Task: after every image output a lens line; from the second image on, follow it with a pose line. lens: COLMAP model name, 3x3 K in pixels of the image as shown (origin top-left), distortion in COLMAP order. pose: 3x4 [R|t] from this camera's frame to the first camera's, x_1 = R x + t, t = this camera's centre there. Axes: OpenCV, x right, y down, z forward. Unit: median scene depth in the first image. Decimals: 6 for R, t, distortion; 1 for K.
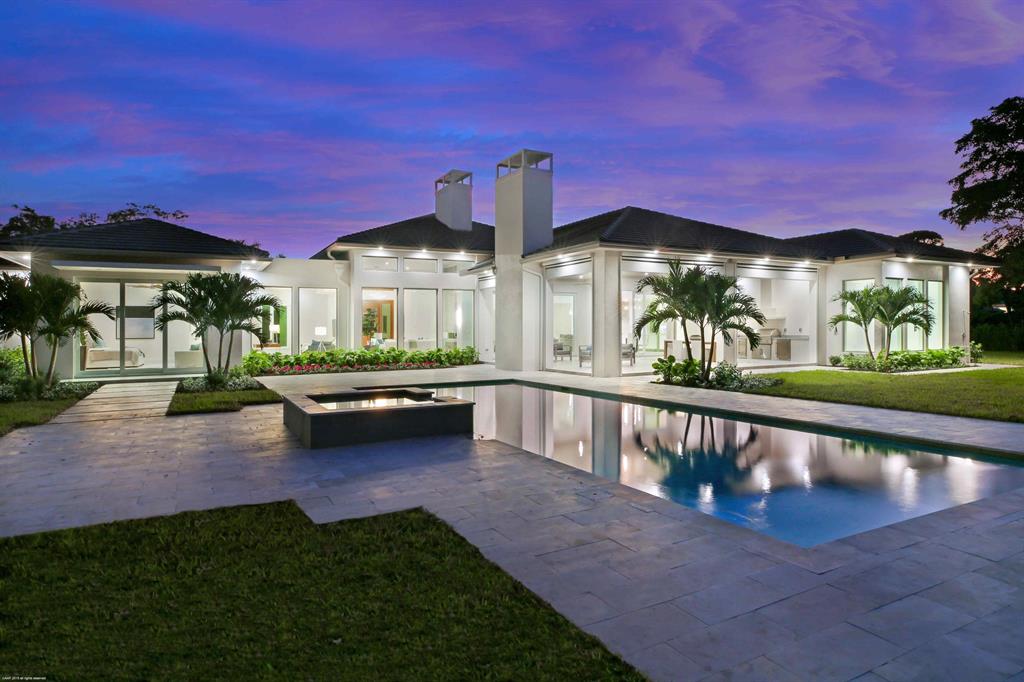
lens RADIAL K [[598.3, 0, 513.4], [0, 598.3, 330.0], [0, 0, 1]] dist [-0.118575, -0.000246]
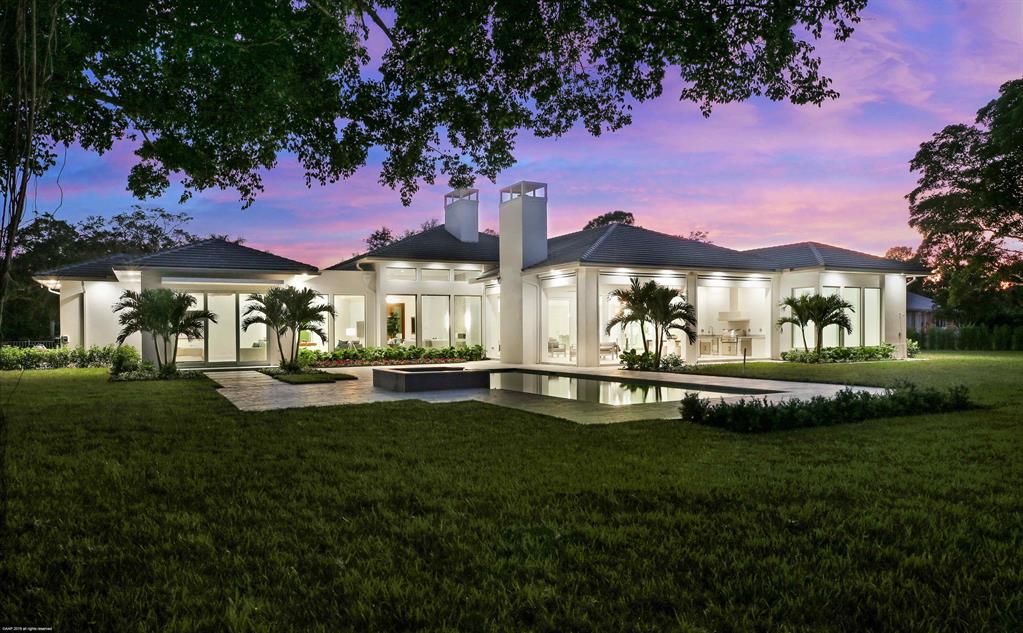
lens RADIAL K [[718.7, 0, 511.5], [0, 718.7, 316.5], [0, 0, 1]] dist [-0.000177, -0.000233]
pose [[0.999931, -0.002086, -0.011546, 0.010531], [0.001817, 0.999728, -0.023269, 0.005940], [0.011591, 0.023247, 0.999663, -0.491715]]
